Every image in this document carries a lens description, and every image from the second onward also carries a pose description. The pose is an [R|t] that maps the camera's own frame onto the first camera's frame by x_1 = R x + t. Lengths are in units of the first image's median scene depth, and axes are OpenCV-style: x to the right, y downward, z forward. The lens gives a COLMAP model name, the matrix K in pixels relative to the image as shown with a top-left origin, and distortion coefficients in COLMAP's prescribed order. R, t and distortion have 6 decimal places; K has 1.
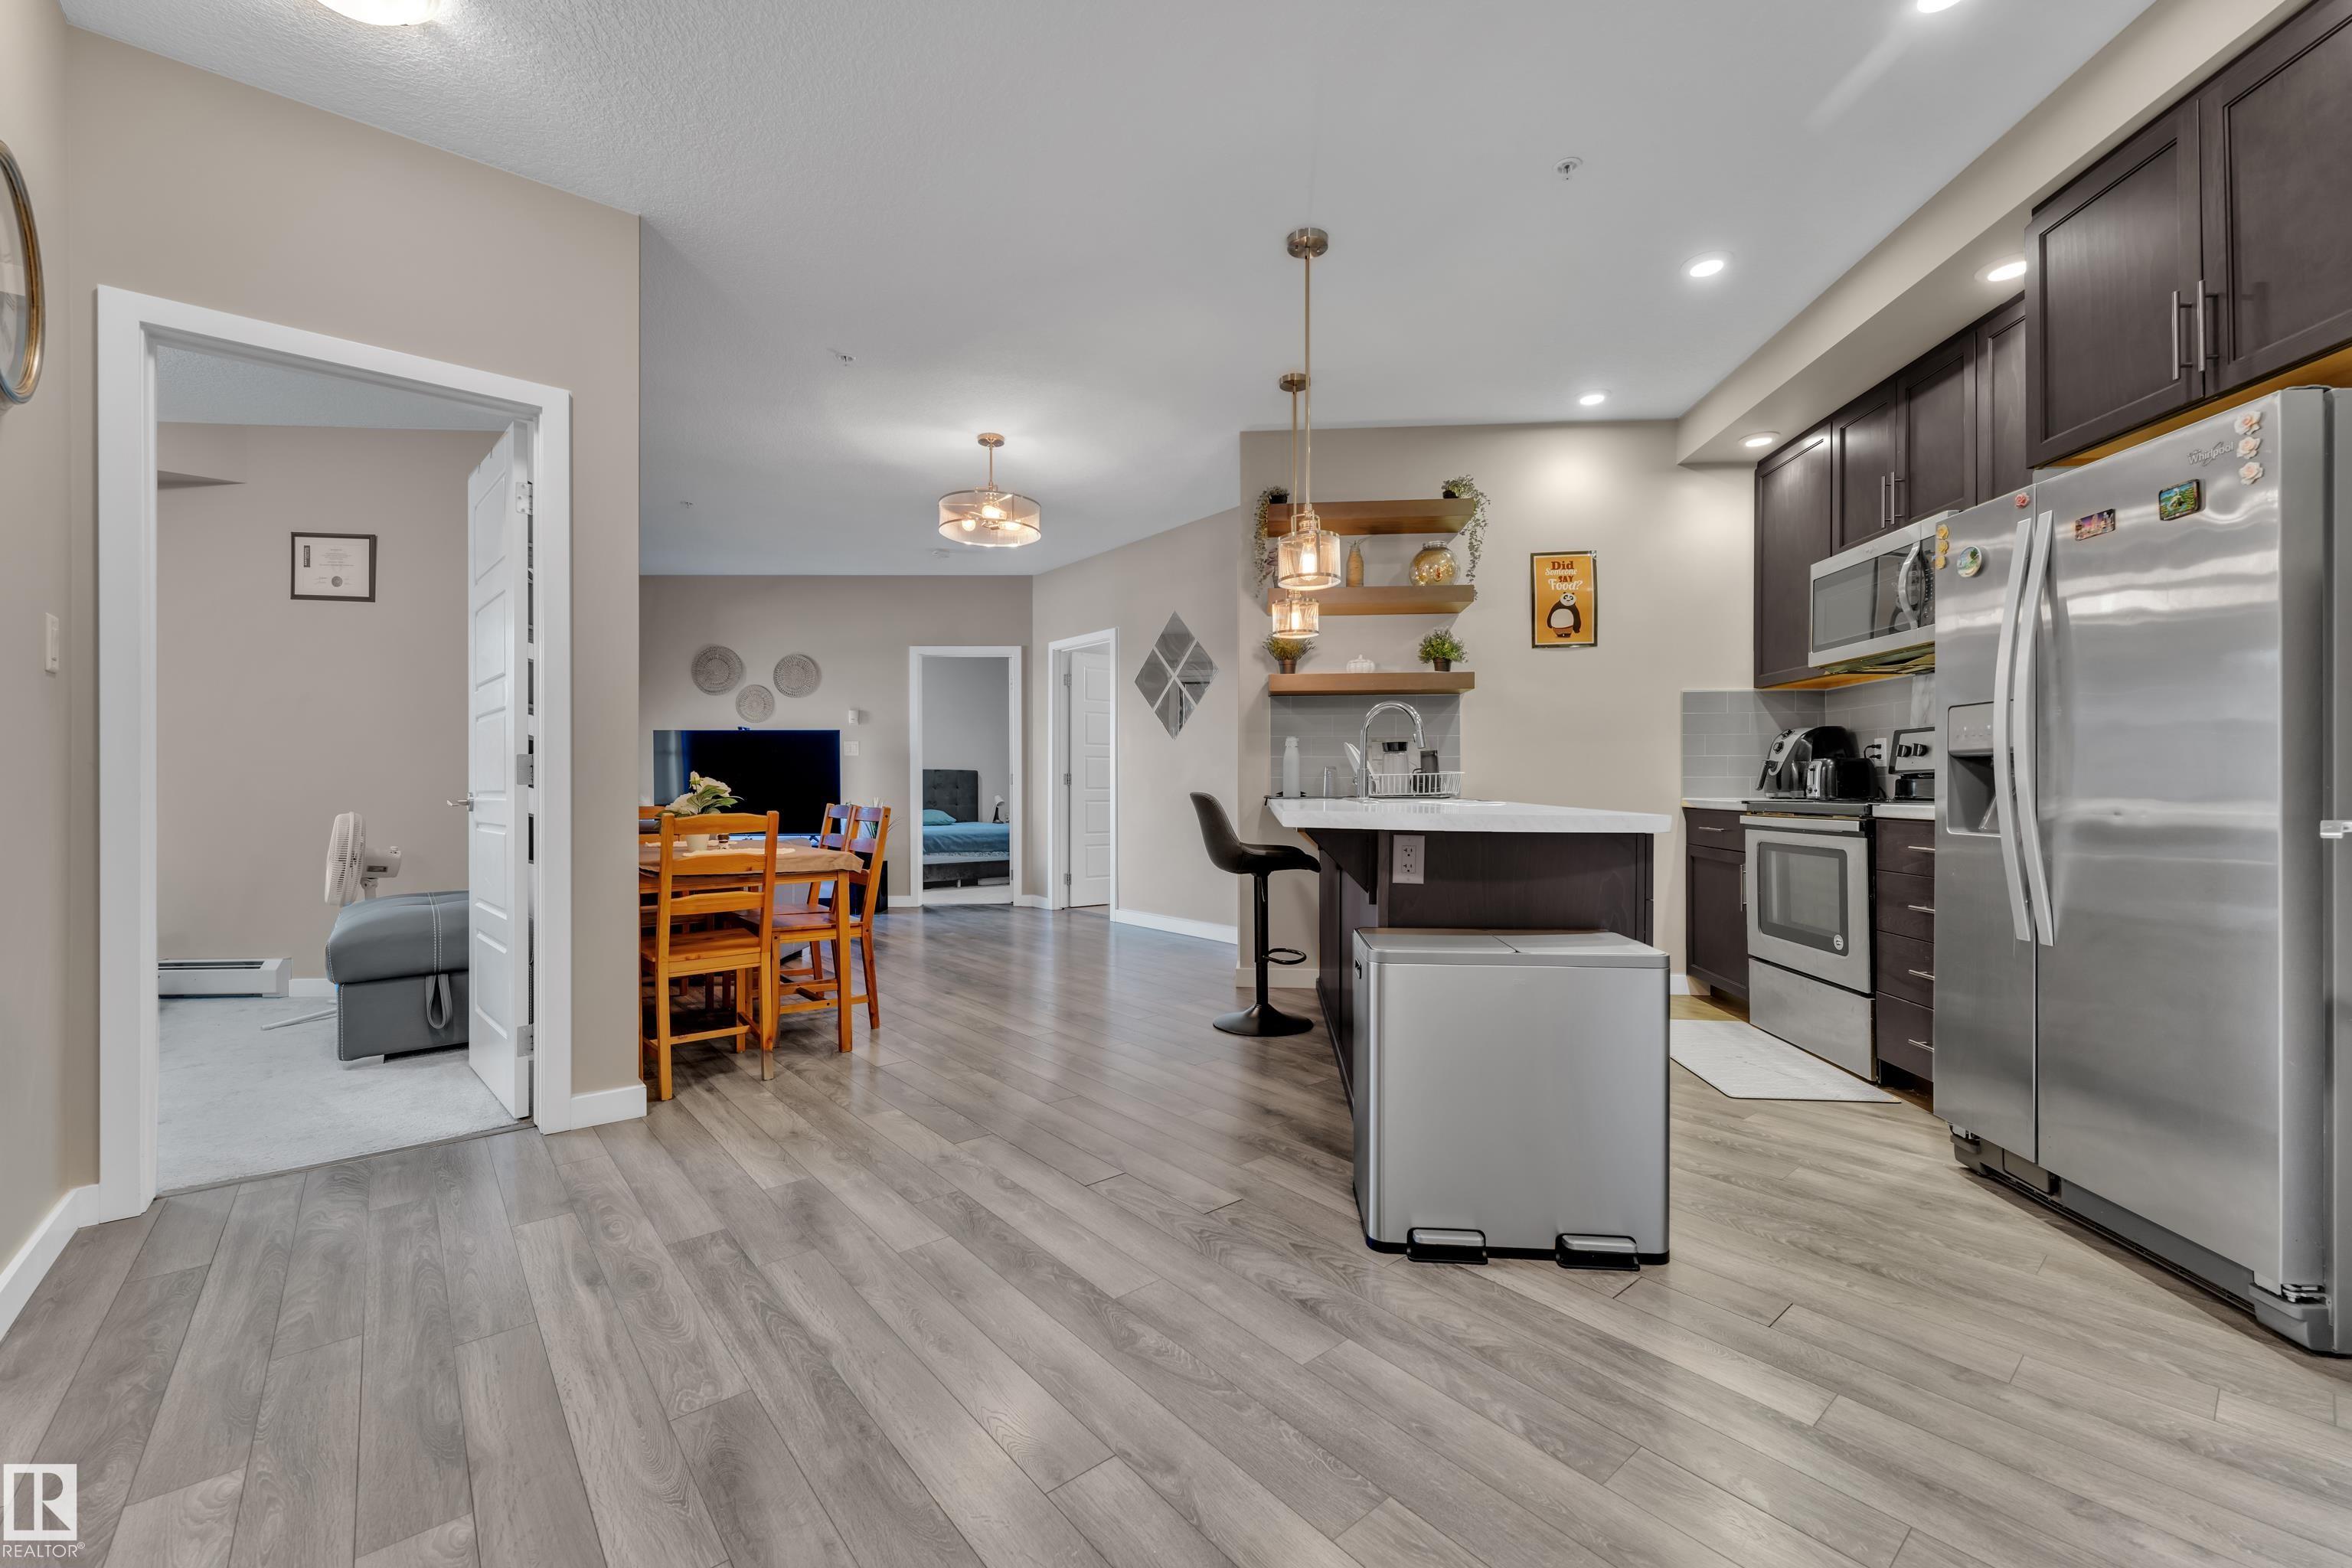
lens RADIAL K [[949.2, 0, 1179.4], [0, 949.2, 787.7], [0, 0, 1]] dist [0.001269, 0.000528]
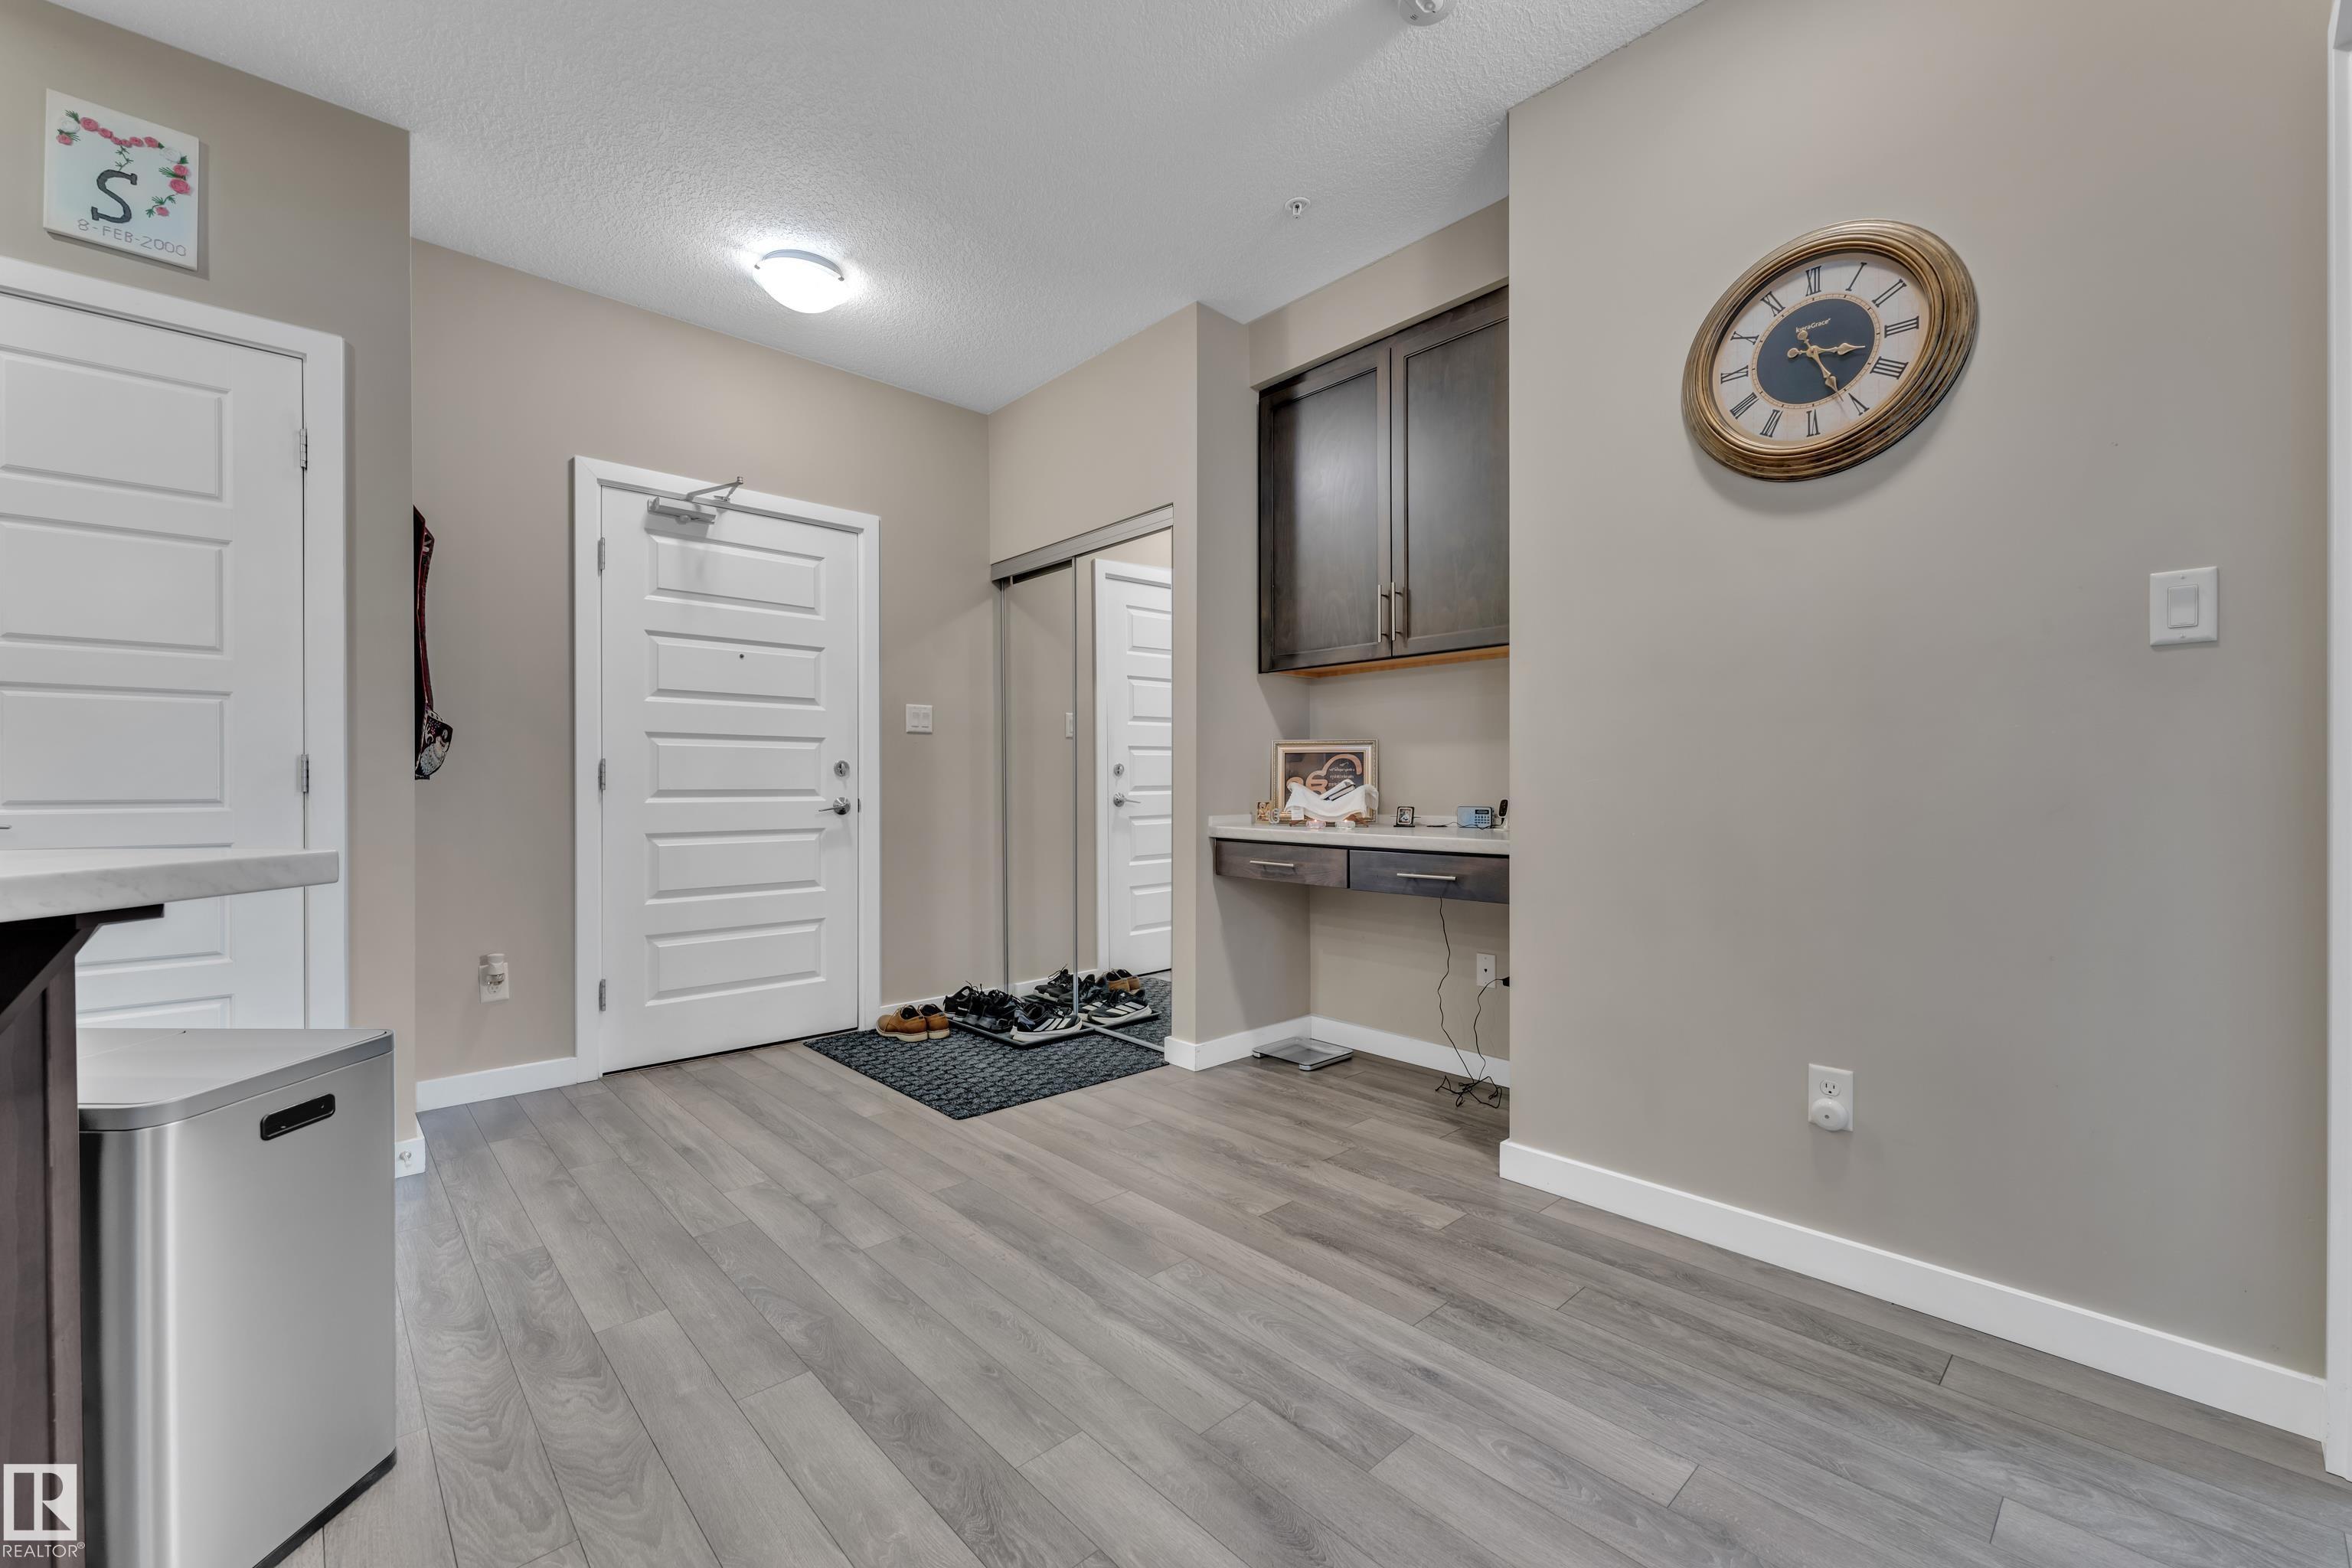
lens RADIAL K [[949.2, 0, 1179.4], [0, 949.2, 780.8], [0, 0, 1]] dist [0.001269, 0.000528]
pose [[-0.998500, 0.003013, -0.054663, -0.366112], [0.003057, 0.999995, -0.000716, -0.008145], [0.054661, -0.000882, -0.998505, 1.907811]]
